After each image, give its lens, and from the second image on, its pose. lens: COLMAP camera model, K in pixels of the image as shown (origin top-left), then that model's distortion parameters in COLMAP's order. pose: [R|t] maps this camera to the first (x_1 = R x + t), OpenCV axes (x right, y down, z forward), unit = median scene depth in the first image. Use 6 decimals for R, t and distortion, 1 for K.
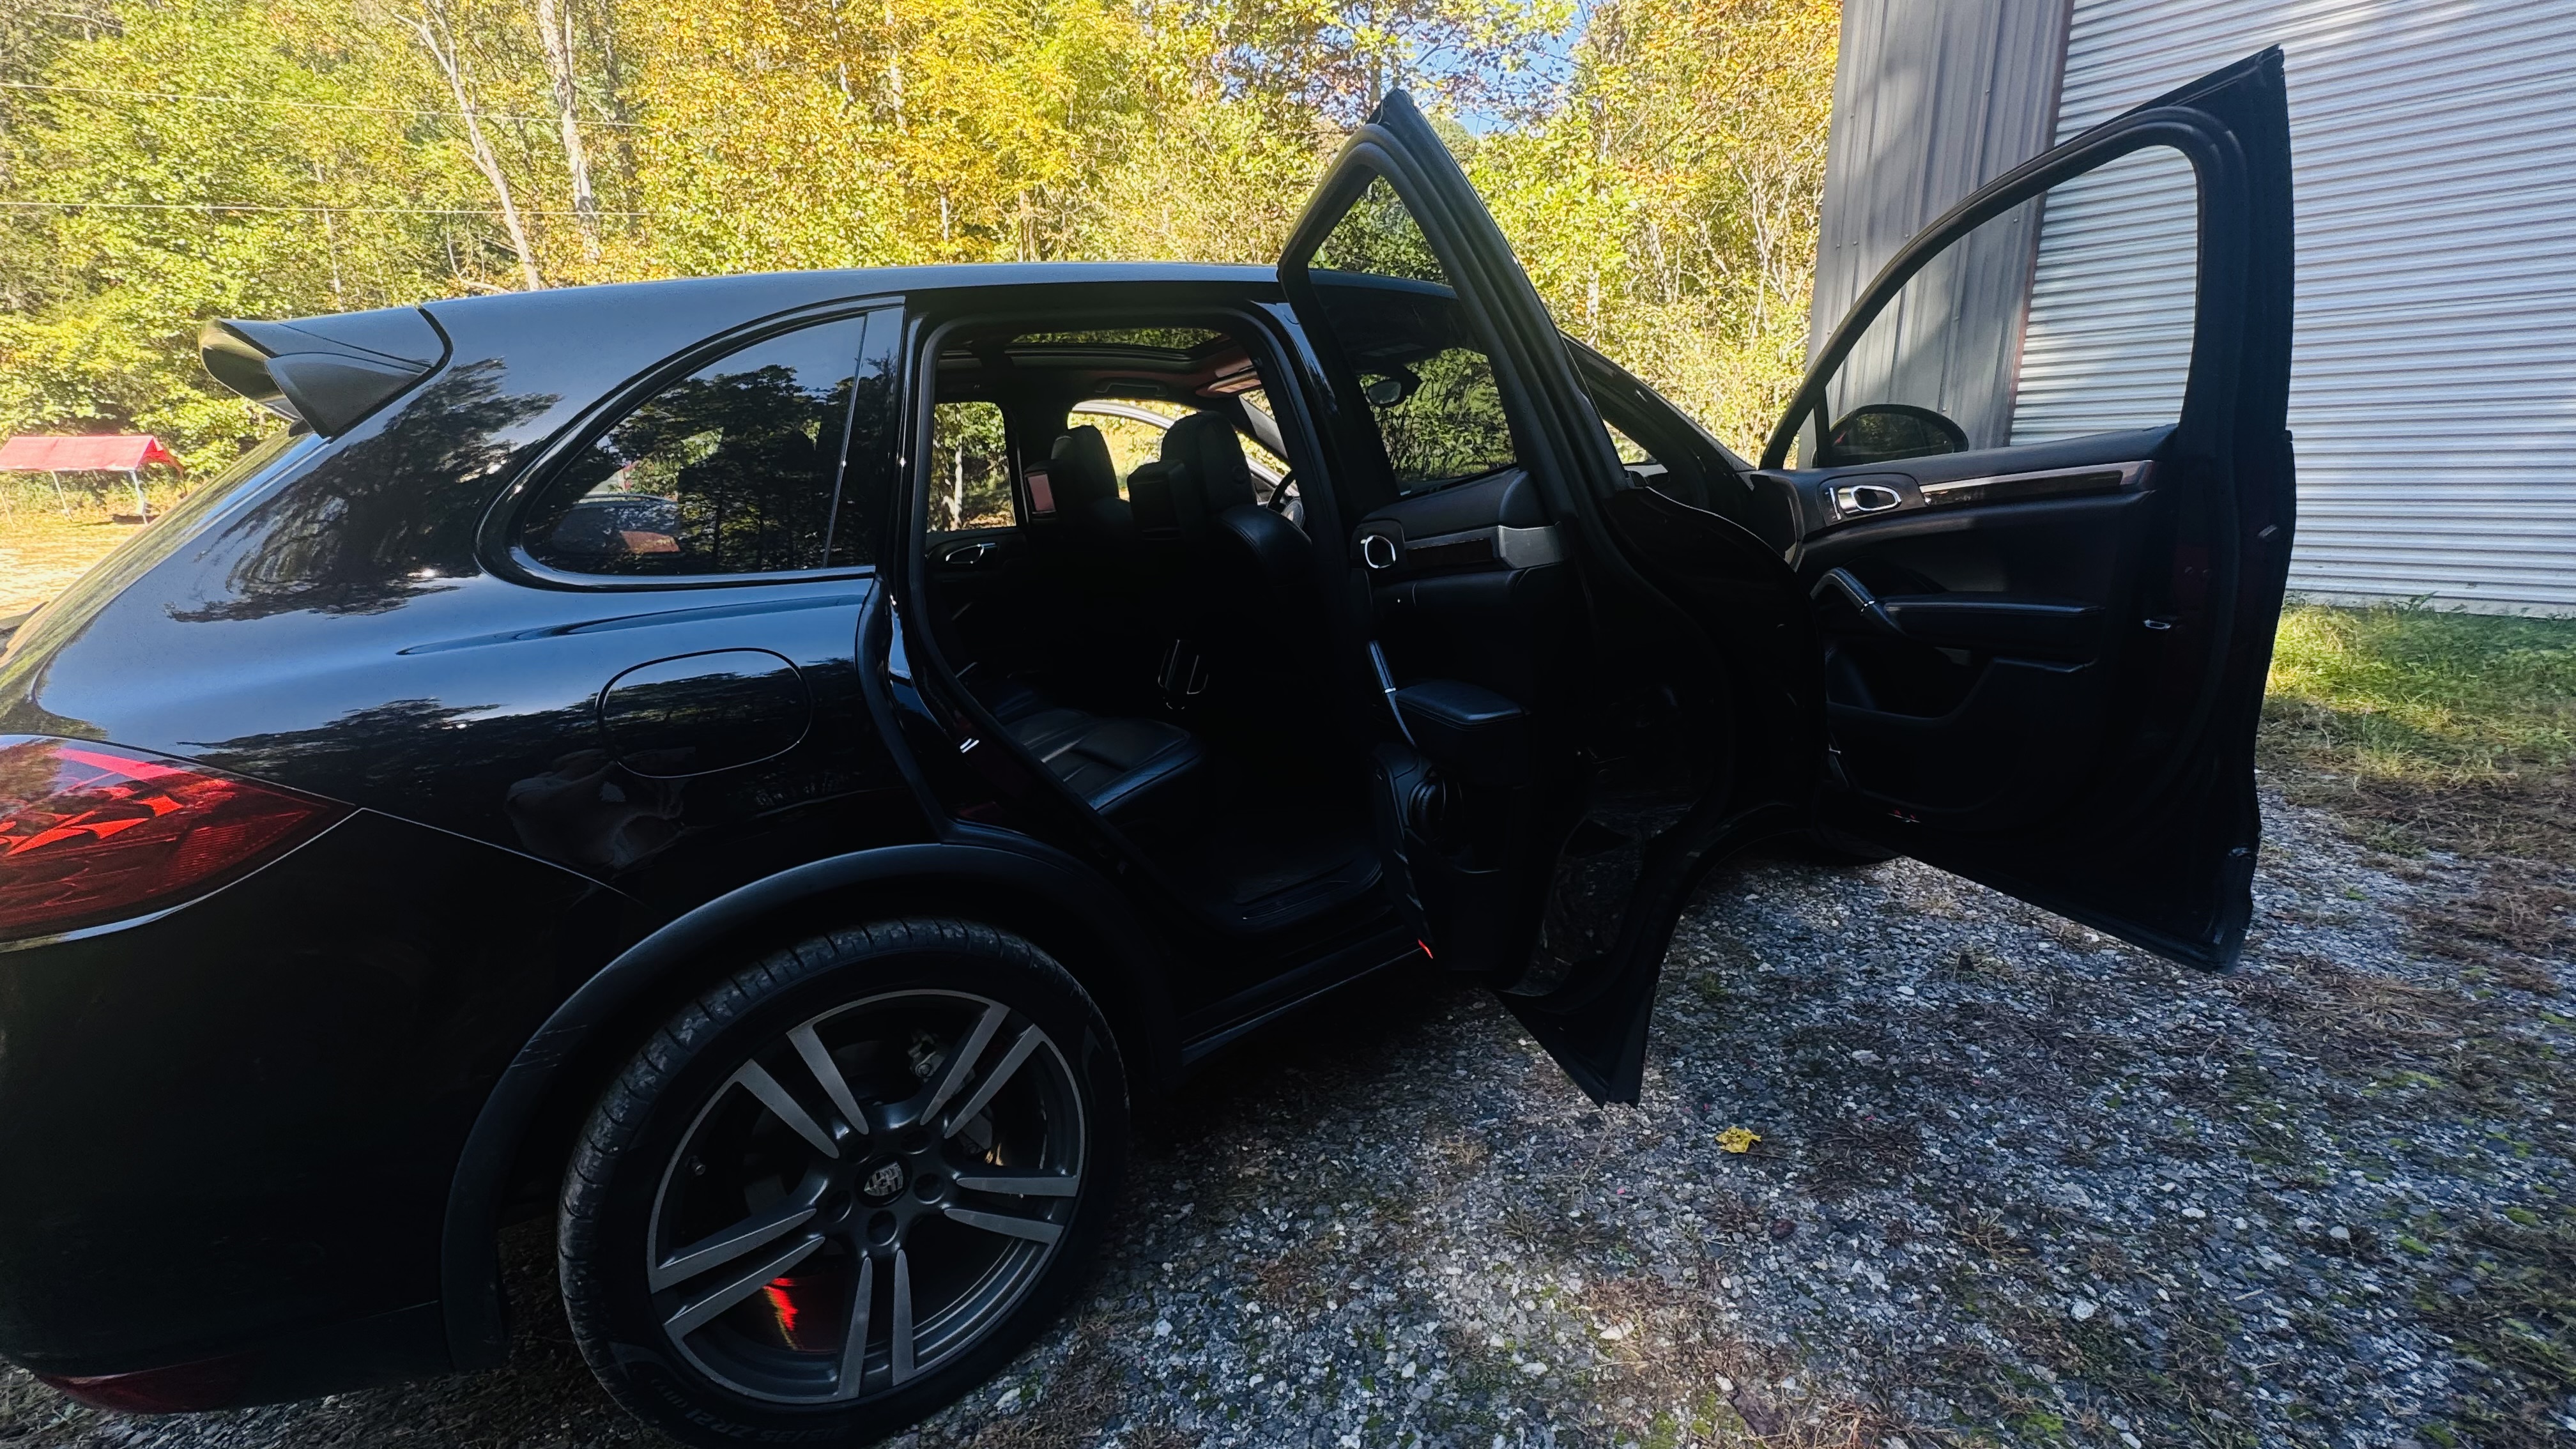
lens RADIAL K [[1041.1, 0, 1288.0], [0, 1041.1, 724.5], [0, 0, 1]] dist [-0.000905, -0.000077]
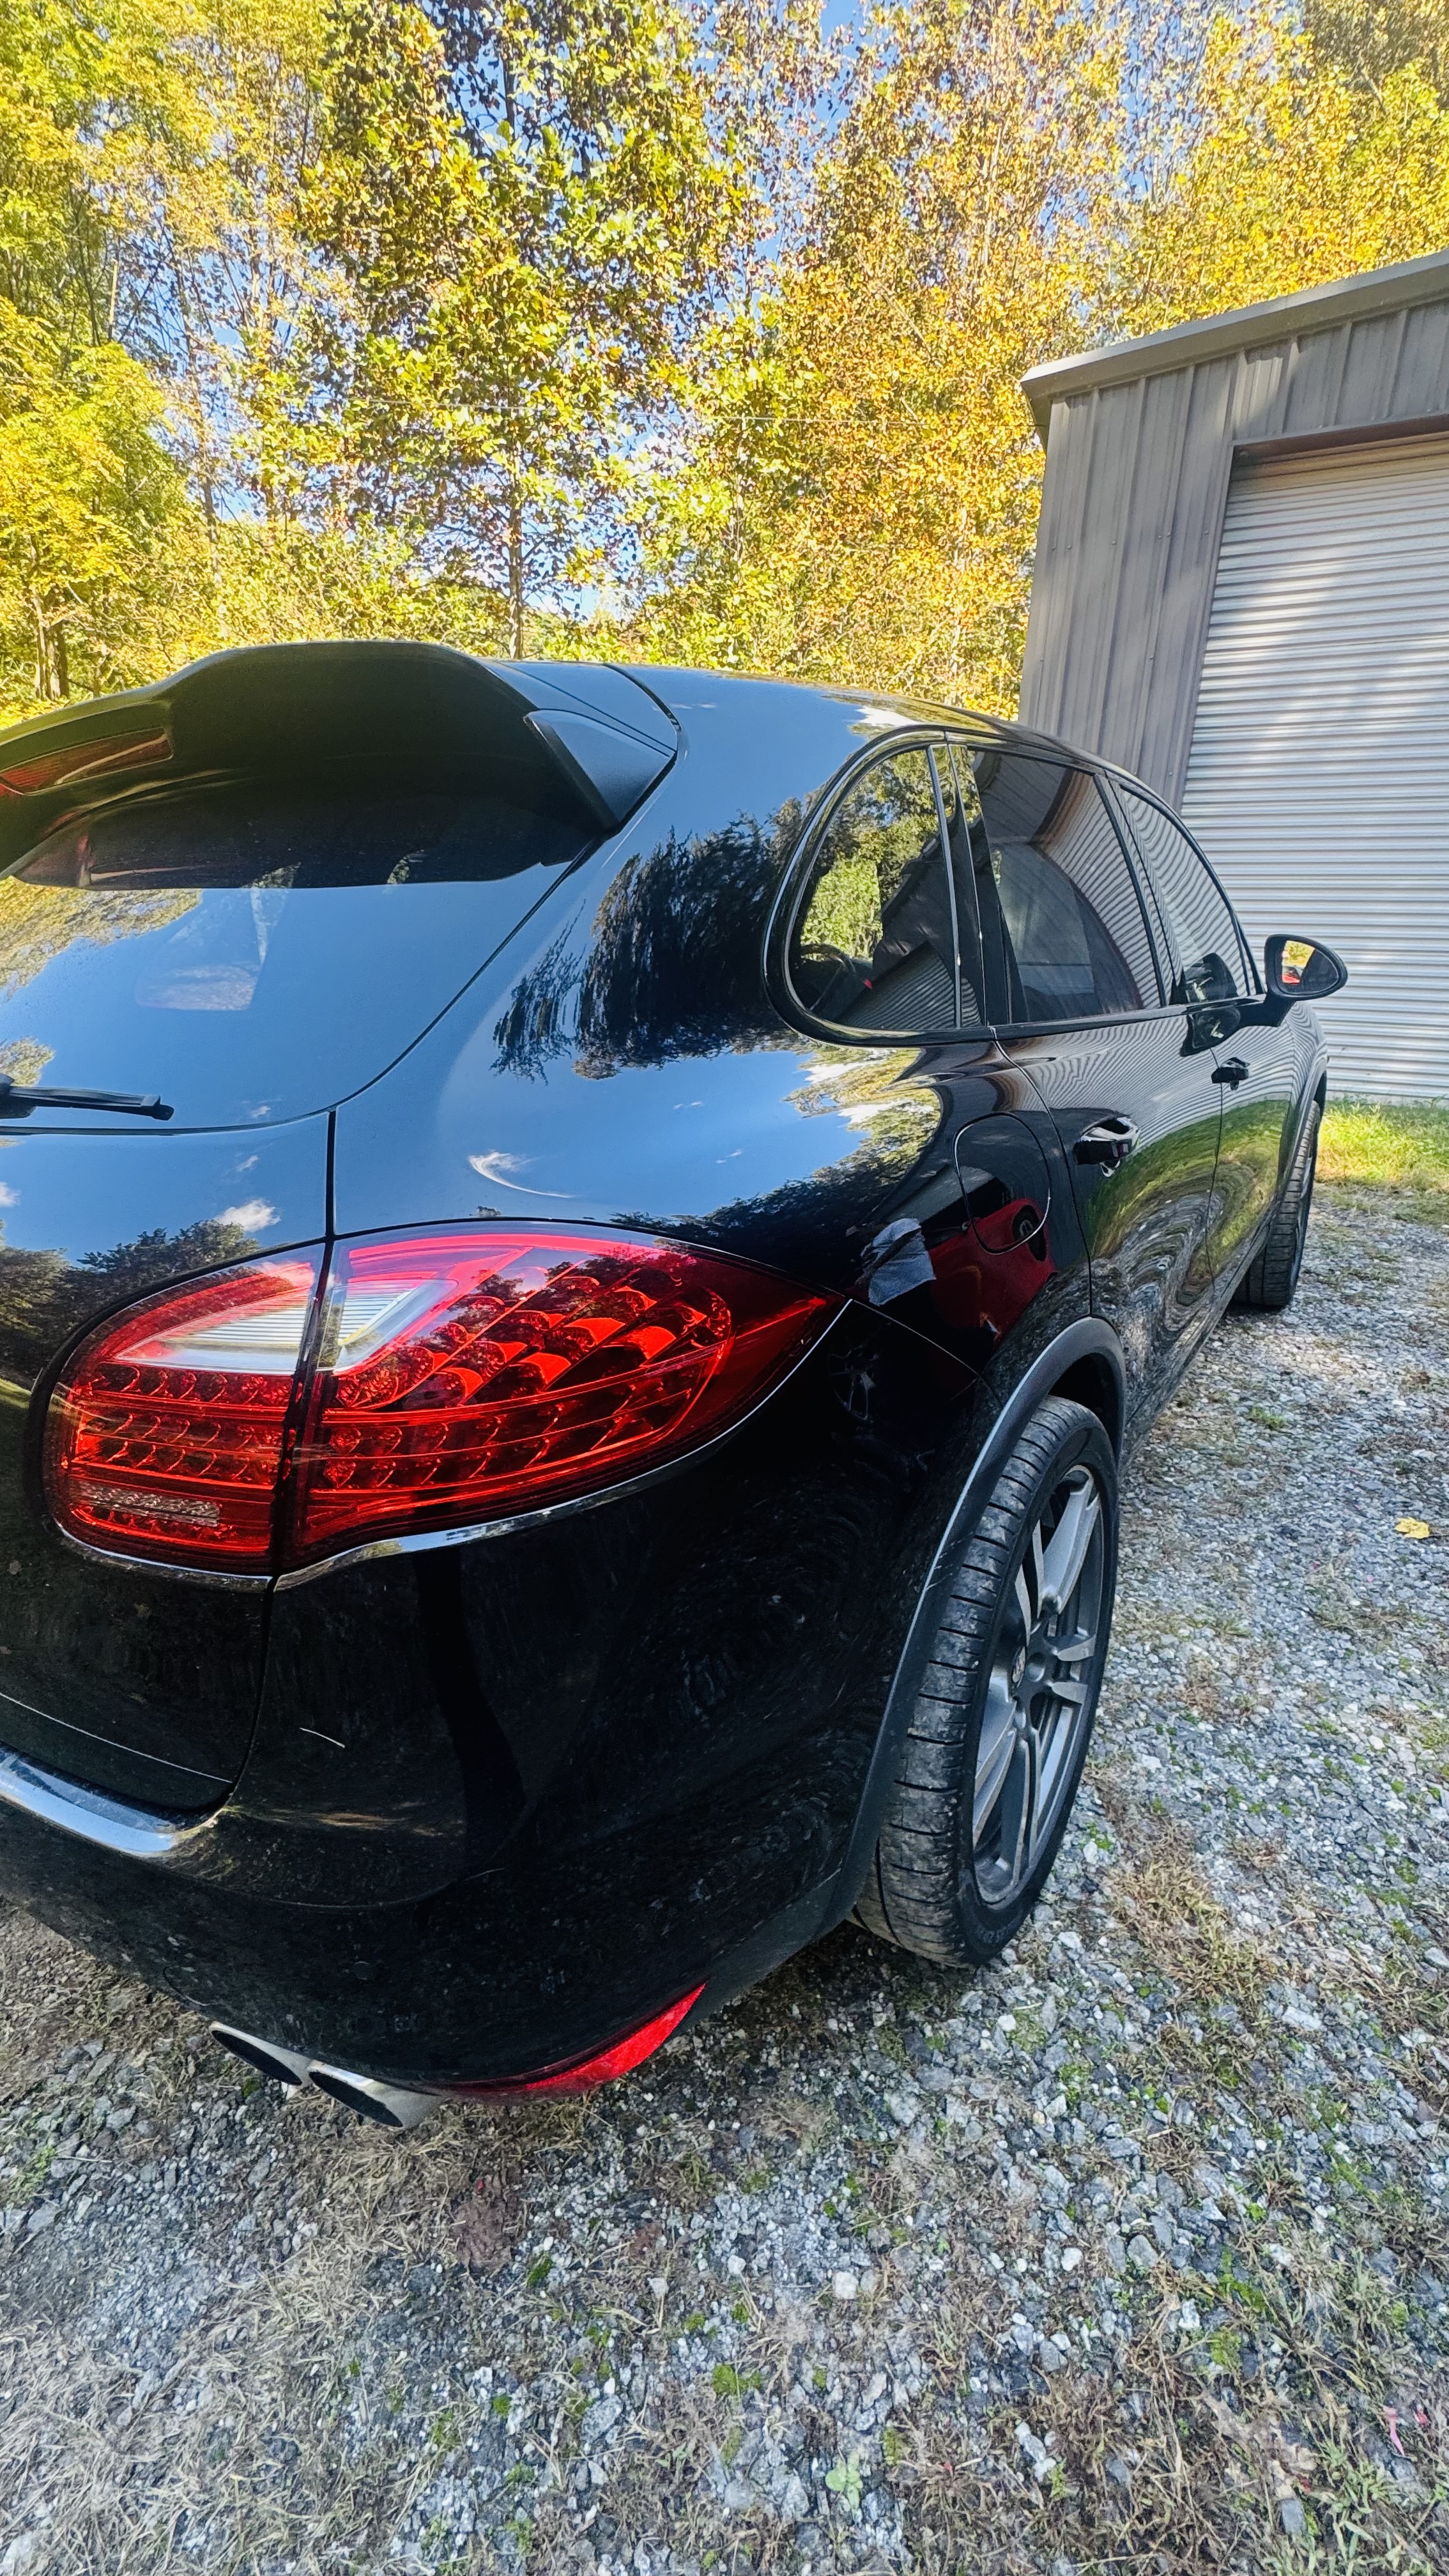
lens RADIAL K [[1041.1, 0, 724.5], [0, 1041.1, 1288.0], [0, 0, 1]] dist [-0.000905, -0.000077]
pose [[0.932423, -0.055174, 0.357131, -0.583627], [0.033274, 0.997186, 0.067185, 0.005045], [-0.359833, -0.050761, 0.931635, 0.122887]]
